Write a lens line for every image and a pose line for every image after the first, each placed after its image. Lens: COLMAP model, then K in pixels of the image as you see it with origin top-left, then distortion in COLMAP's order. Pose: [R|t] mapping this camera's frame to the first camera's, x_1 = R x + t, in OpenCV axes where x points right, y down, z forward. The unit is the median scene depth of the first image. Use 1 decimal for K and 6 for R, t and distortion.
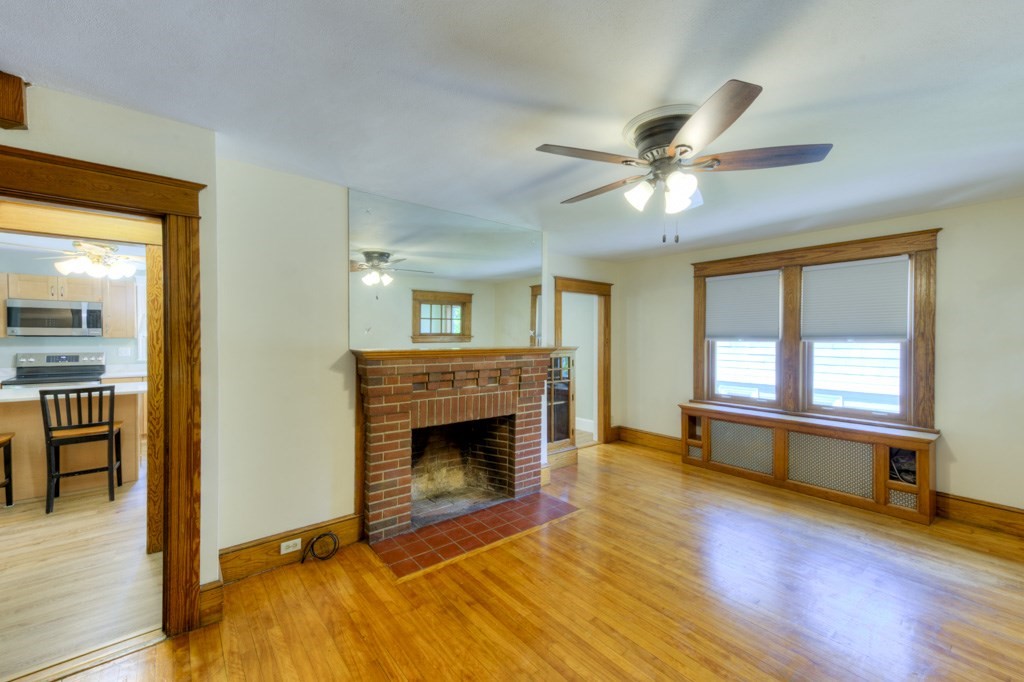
lens RADIAL K [[420.6, 0, 517.3], [0, 420.6, 339.9], [0, 0, 1]] dist [0.025881, 0.000070]
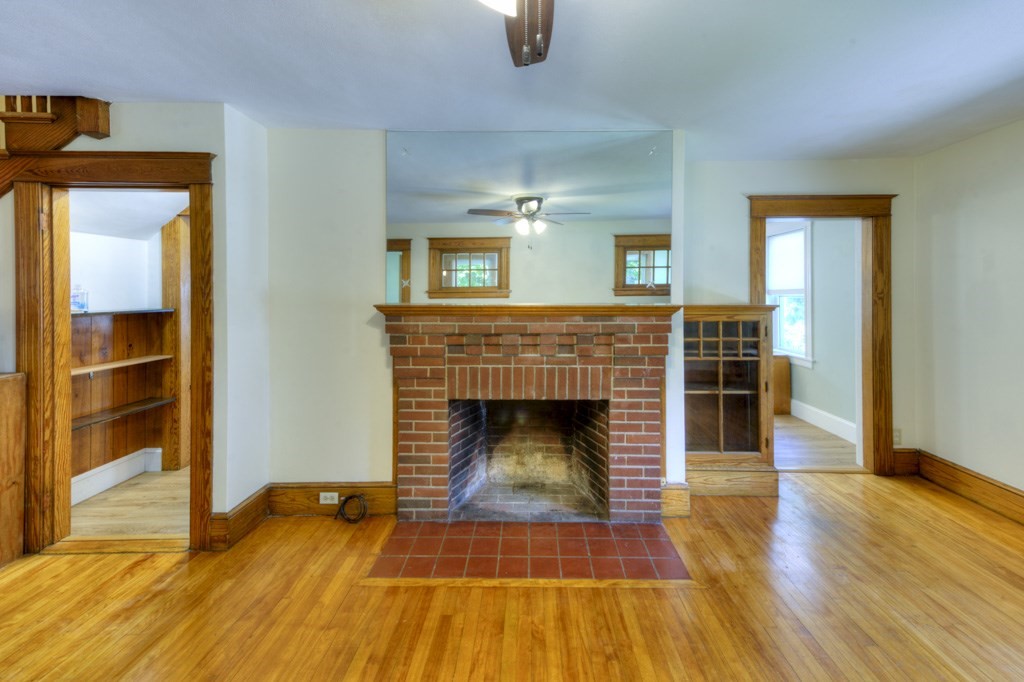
lens RADIAL K [[435.0, 0, 528.2], [0, 435.0, 288.3], [0, 0, 1]] dist [0.022796, -0.000025]
pose [[0.768632, -0.002969, -0.639685, 0.373666], [-0.002667, 0.999966, -0.007845, -0.002816], [0.639686, 0.007736, 0.768597, 0.379185]]
